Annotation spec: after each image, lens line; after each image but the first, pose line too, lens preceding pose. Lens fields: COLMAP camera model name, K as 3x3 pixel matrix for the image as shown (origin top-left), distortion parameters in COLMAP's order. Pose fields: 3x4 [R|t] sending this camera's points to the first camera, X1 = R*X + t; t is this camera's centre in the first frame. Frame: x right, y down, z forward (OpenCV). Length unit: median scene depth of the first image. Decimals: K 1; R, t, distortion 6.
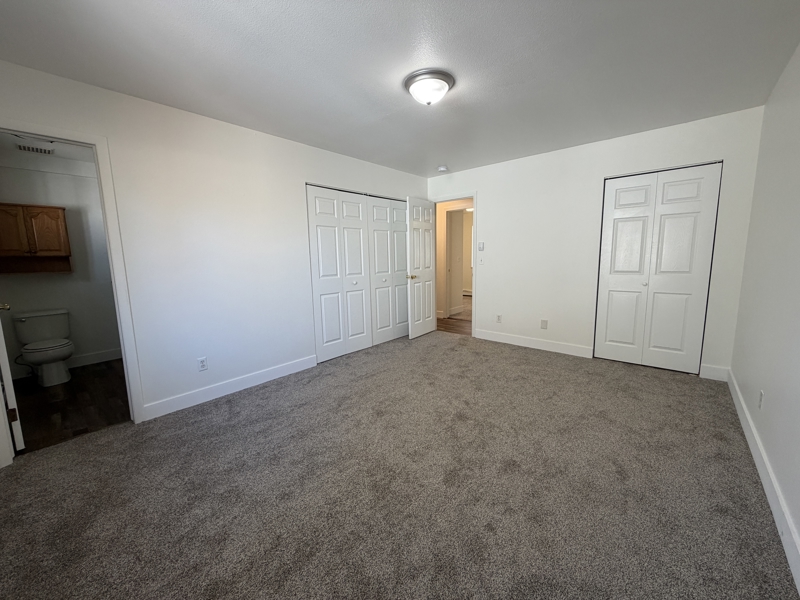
lens RADIAL K [[317.3, 0, 398.0], [0, 317.3, 298.7], [0, 0, 1]] dist [-0.000658, 0.000419]
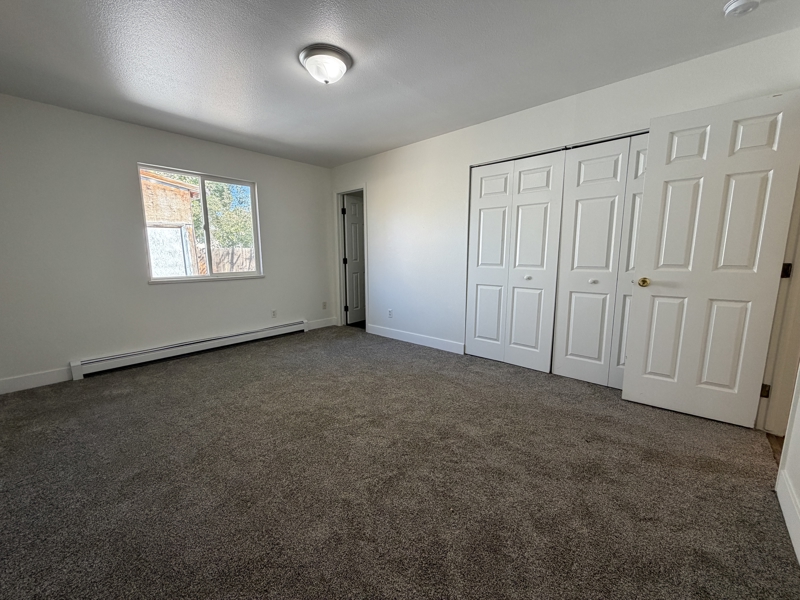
lens RADIAL K [[324.4, 0, 396.7], [0, 324.4, 300.2], [0, 0, 1]] dist [0.013199, 0.000053]
pose [[-0.020728, 0.174197, -0.984493, 1.129958], [-0.117829, 0.977416, 0.175426, -0.169800], [0.992818, 0.119638, 0.000266, 1.227490]]
